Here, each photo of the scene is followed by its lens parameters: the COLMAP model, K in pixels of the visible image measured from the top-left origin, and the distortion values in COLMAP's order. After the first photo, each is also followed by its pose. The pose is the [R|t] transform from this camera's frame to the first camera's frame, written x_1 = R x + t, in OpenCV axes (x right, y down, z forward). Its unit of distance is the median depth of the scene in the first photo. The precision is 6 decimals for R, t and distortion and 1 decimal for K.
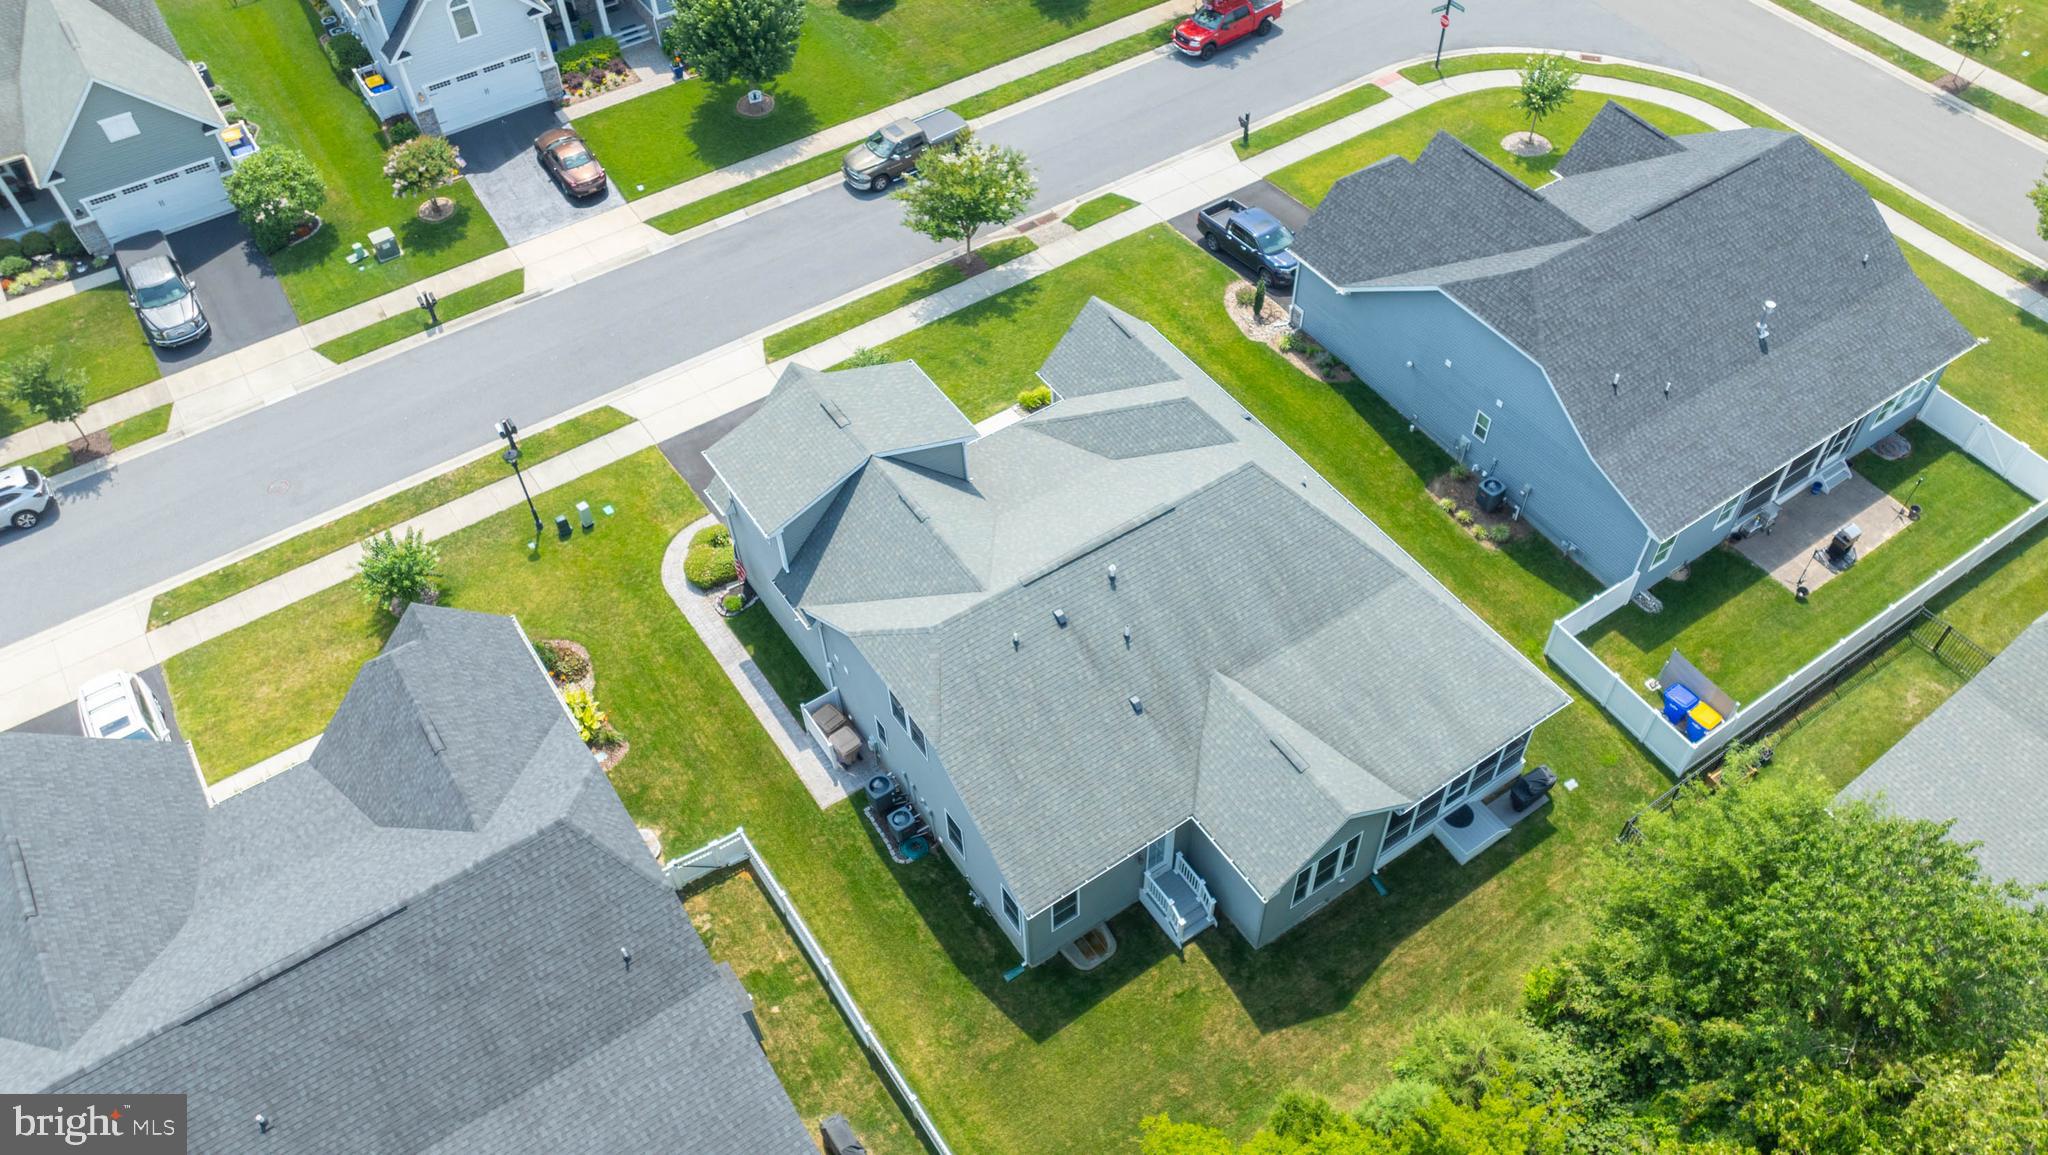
lens RADIAL K [[1512.2, 0, 1068.9], [0, 1512.2, 616.5], [0, 0, 1]] dist [-0.012497, -0.006401]
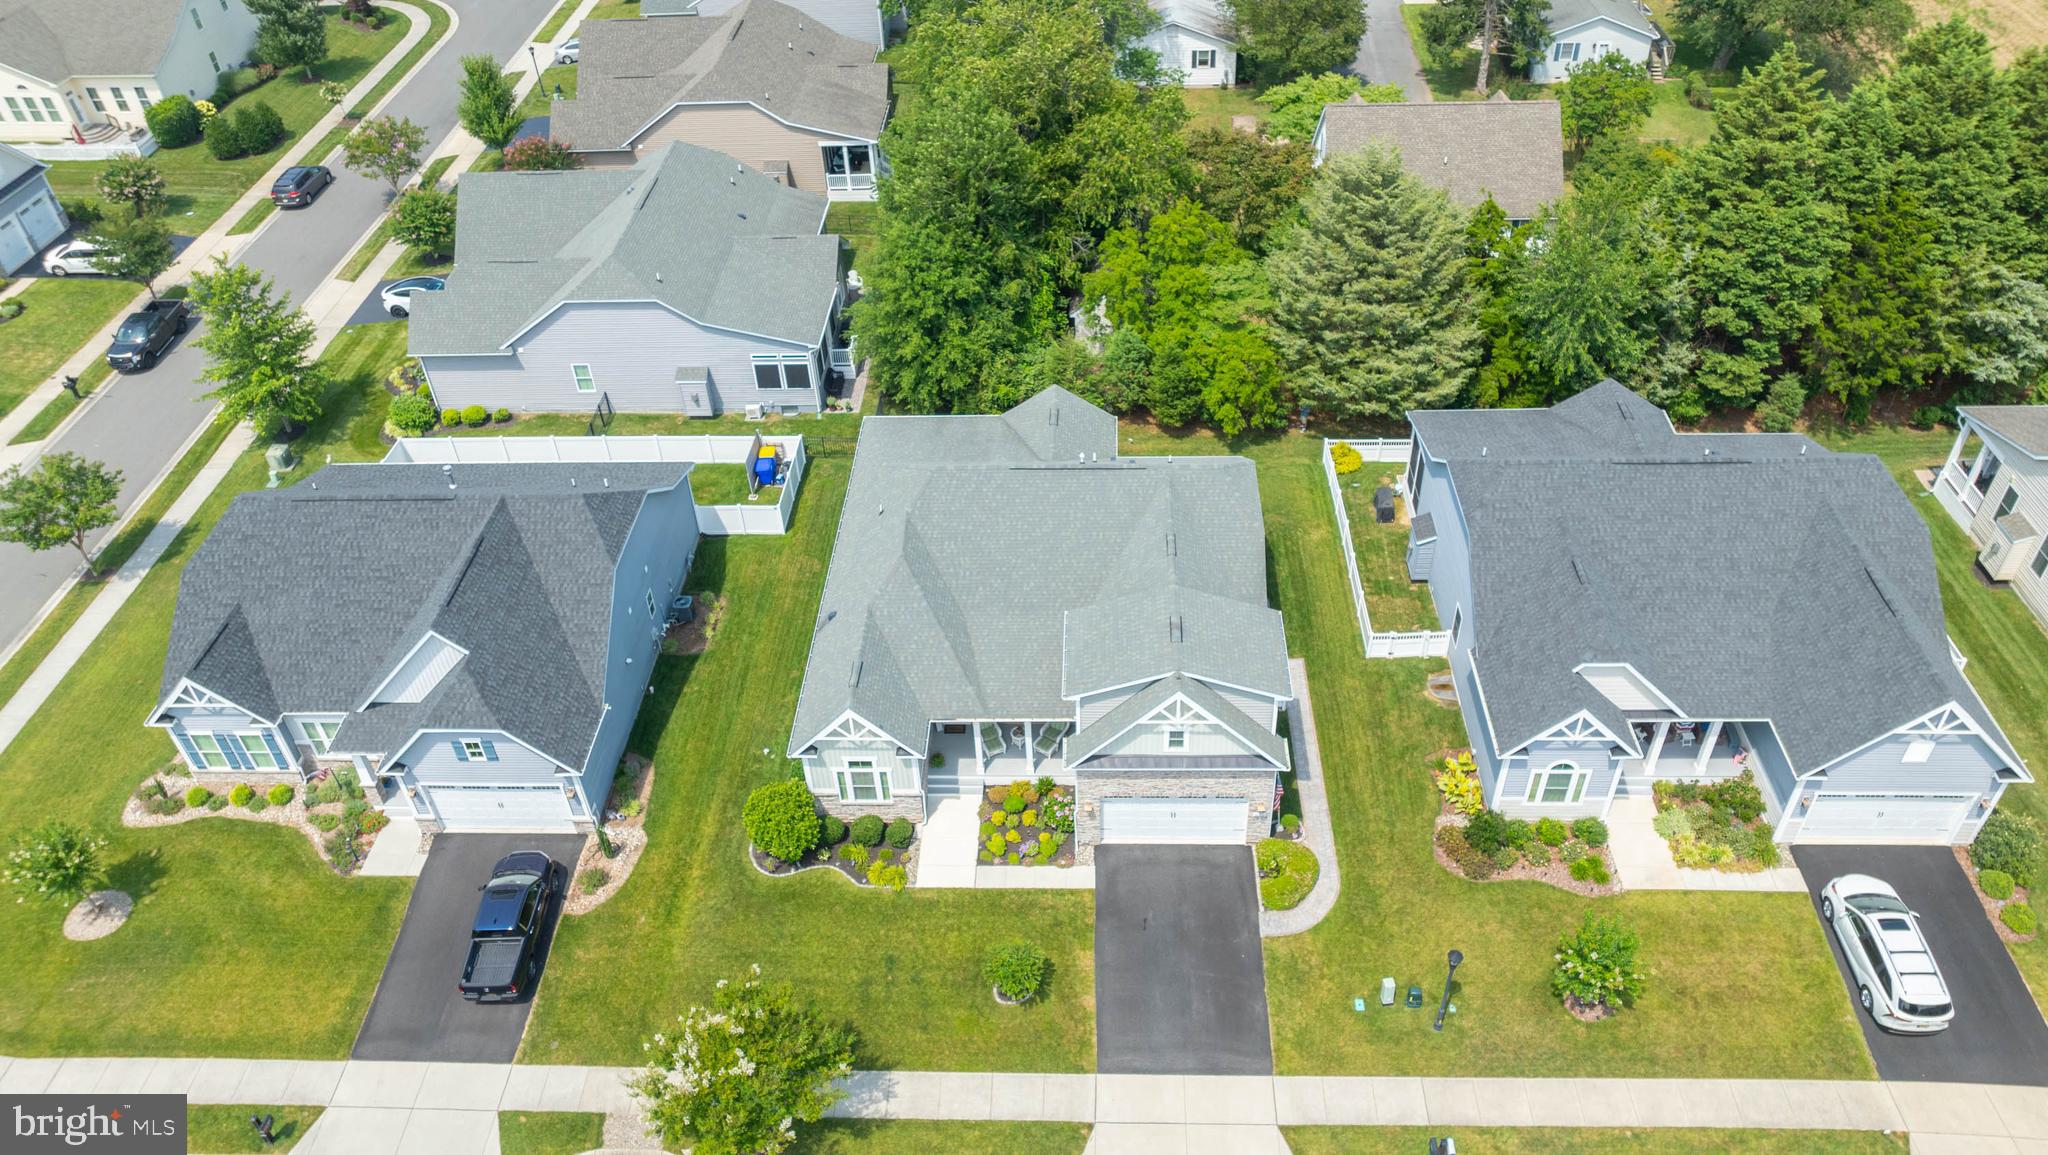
lens RADIAL K [[1435.9, 0, 1035.2], [0, 1435.9, 579.7], [0, 0, 1]] dist [-0.020521, 0.006039]
pose [[-0.800866, -0.356722, 0.481002, -0.427817], [0.489221, 0.073496, 0.869058, -0.833514], [-0.345364, 0.931315, 0.115655, 0.676541]]
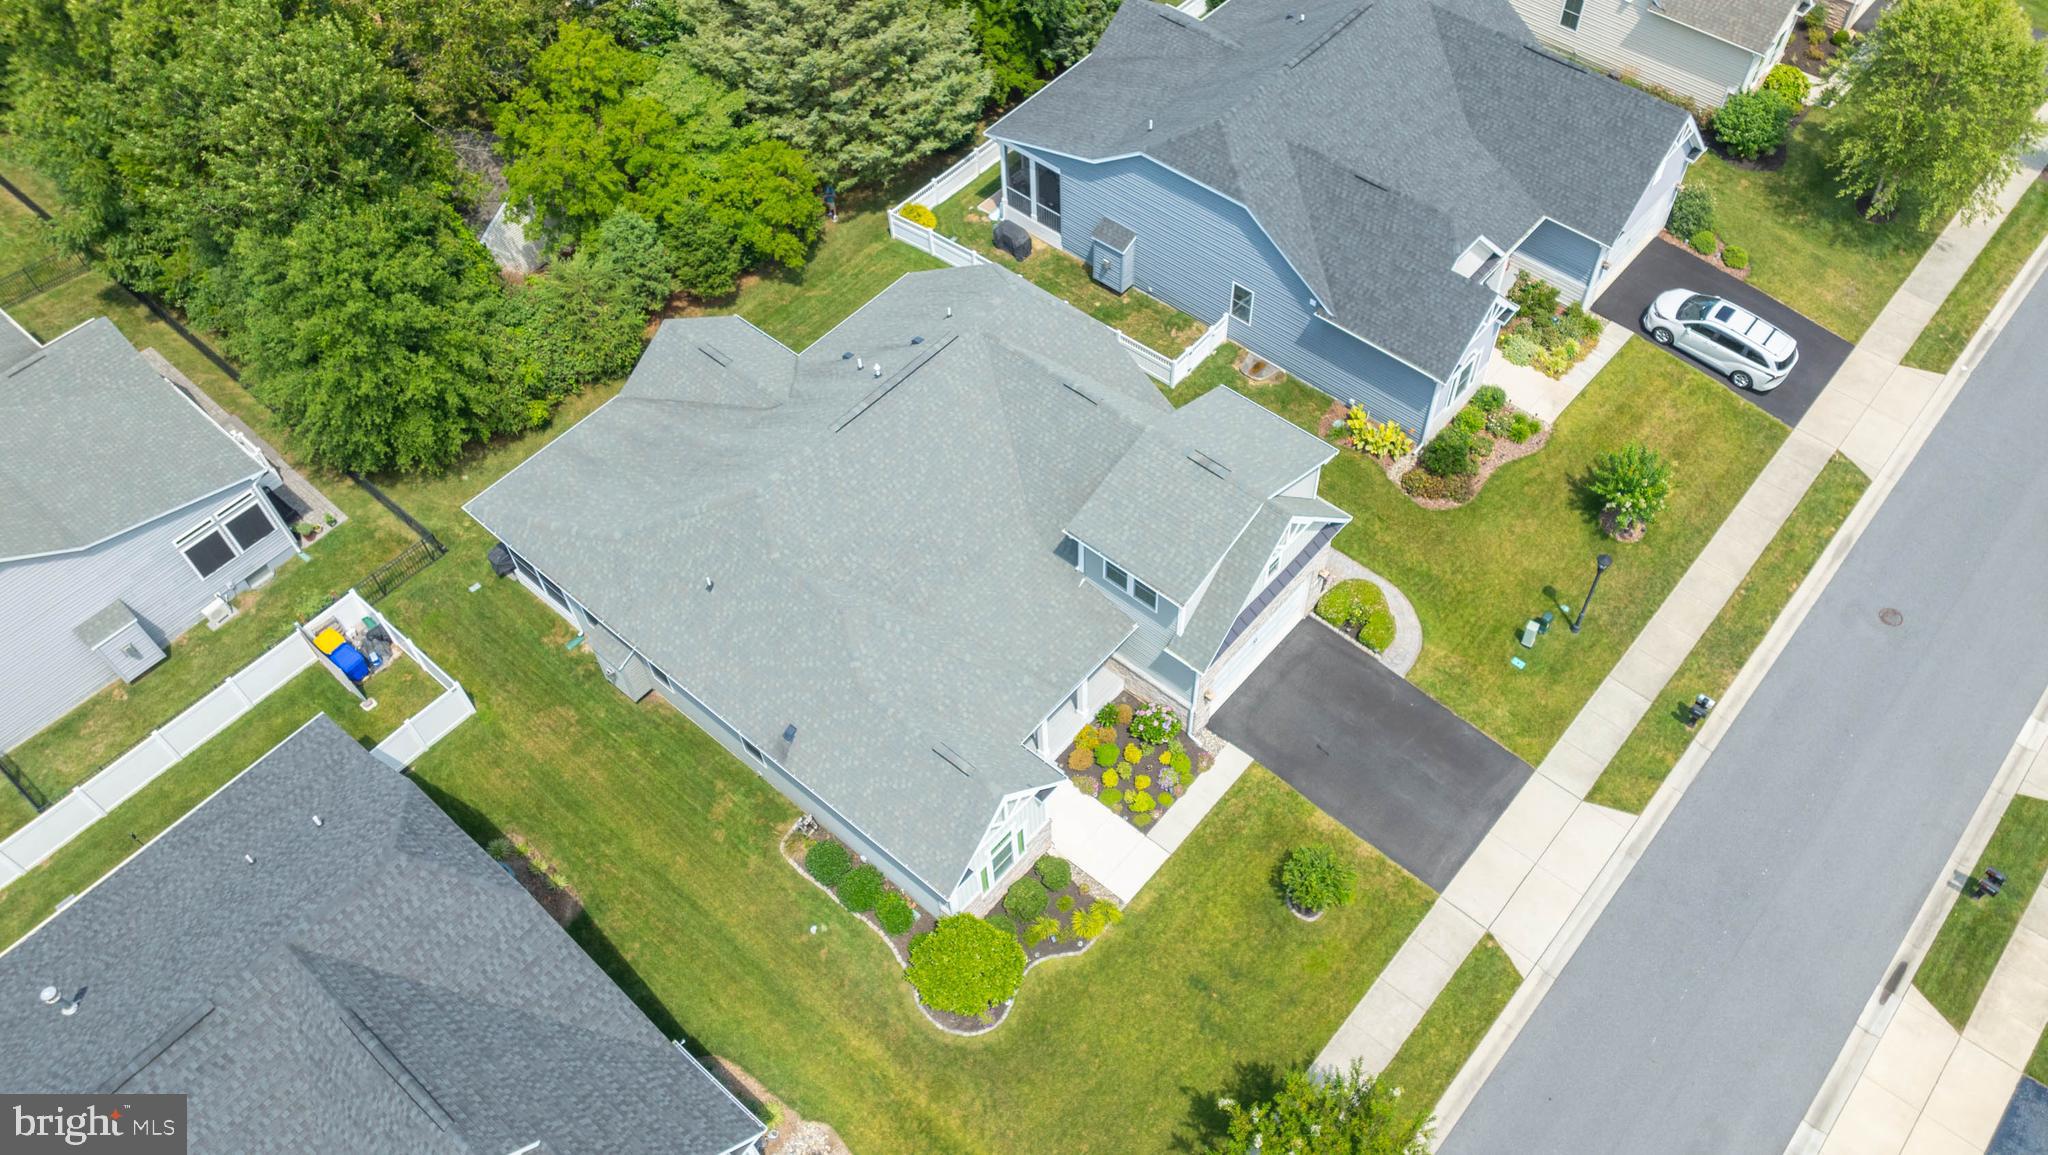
lens RADIAL K [[1512.2, 0, 1068.9], [0, 1512.2, 616.5], [0, 0, 1]] dist [-0.012497, -0.006401]
pose [[-0.965053, 0.224379, -0.135379, 0.057359], [-0.187700, -0.231343, 0.954594, -0.786876], [0.182871, 0.946644, 0.265374, 0.634835]]
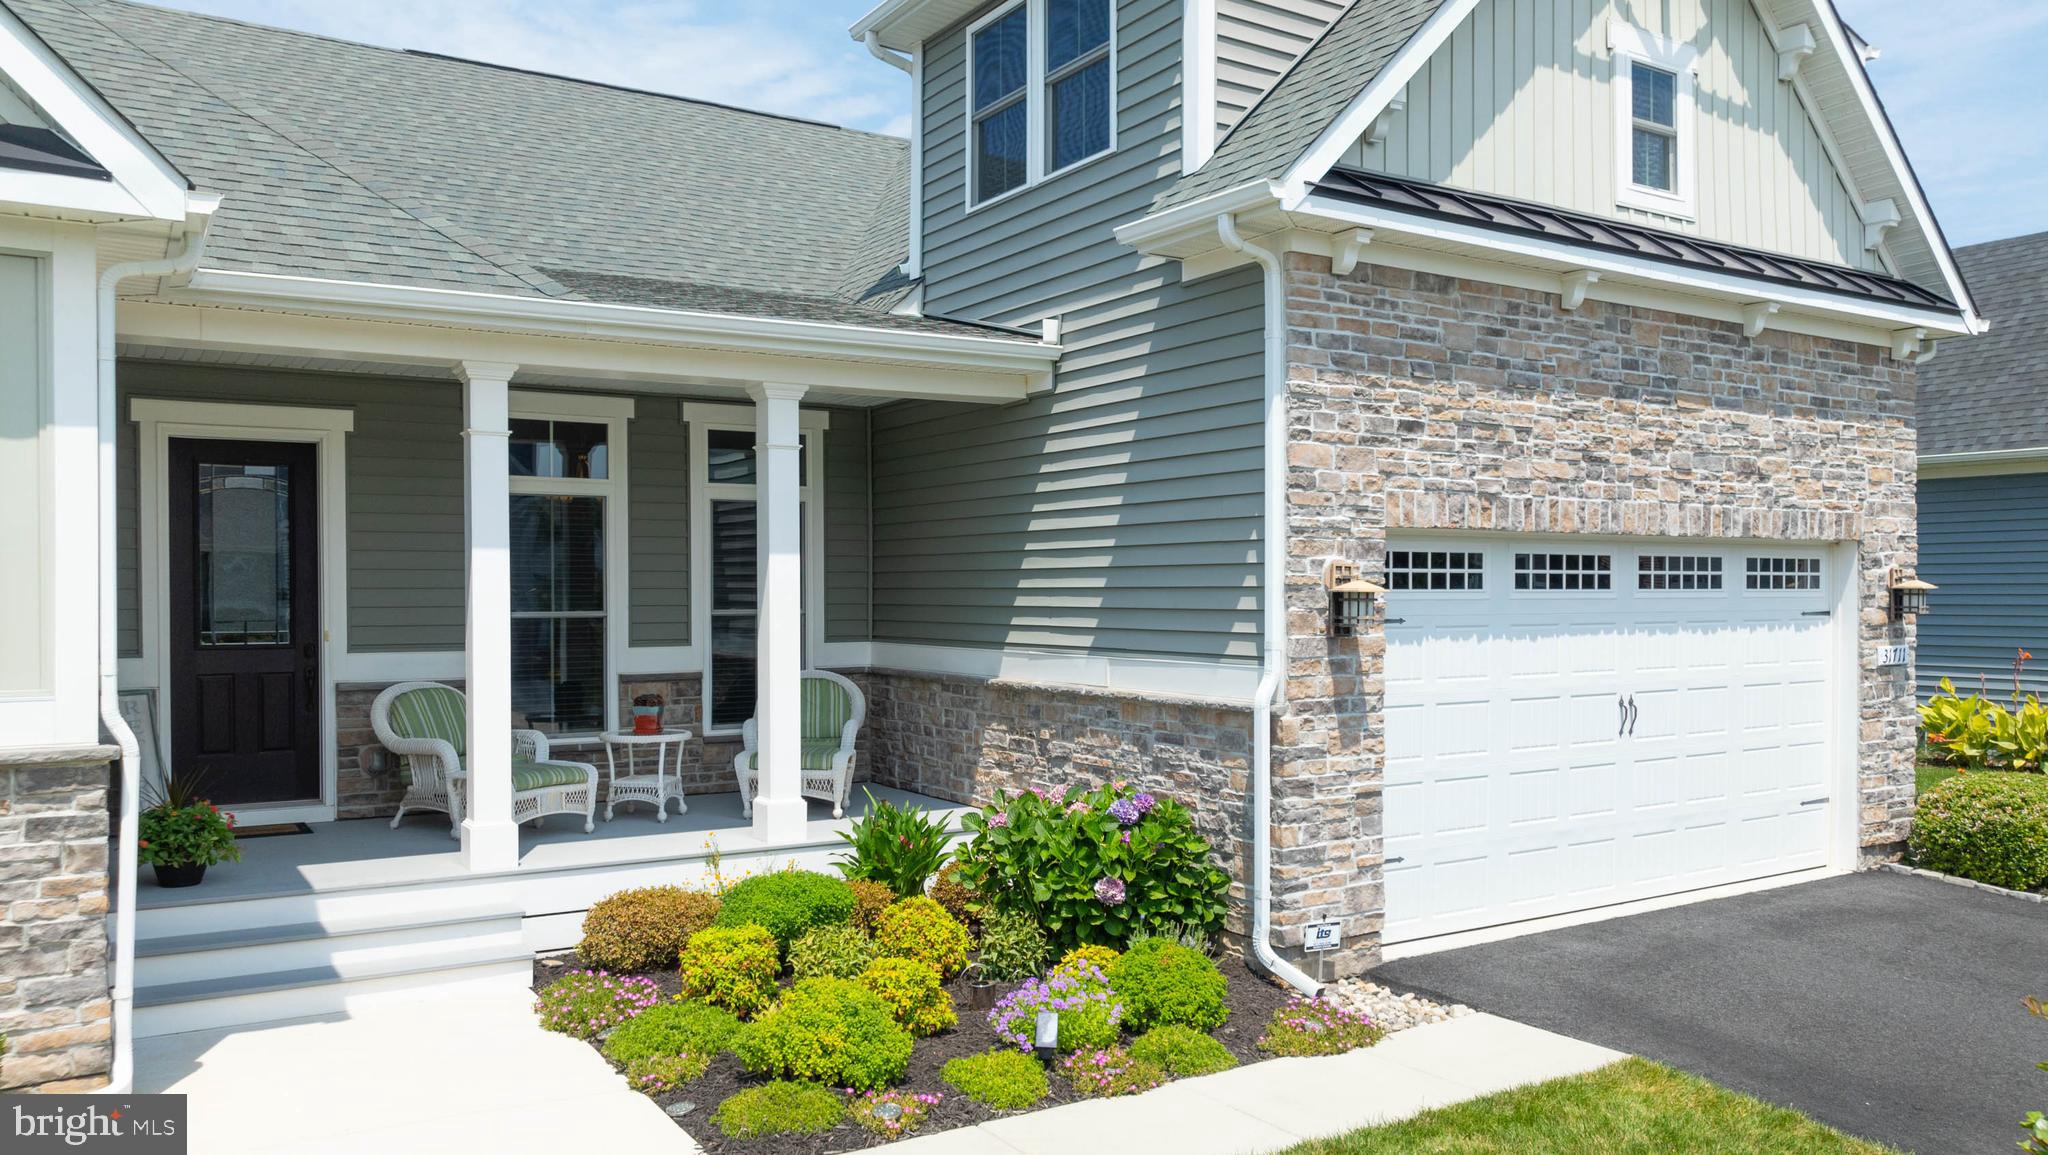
lens RADIAL K [[1531.3, 0, 1063.8], [0, 1531.3, 581.1], [0, 0, 1]] dist [-0.014905, 0.002354]
pose [[-0.999430, 0.010324, 0.032151, -0.080138], [0.031335, 0.638367, 0.769094, -0.205897], [-0.012584, 0.769663, -0.638327, 0.974024]]
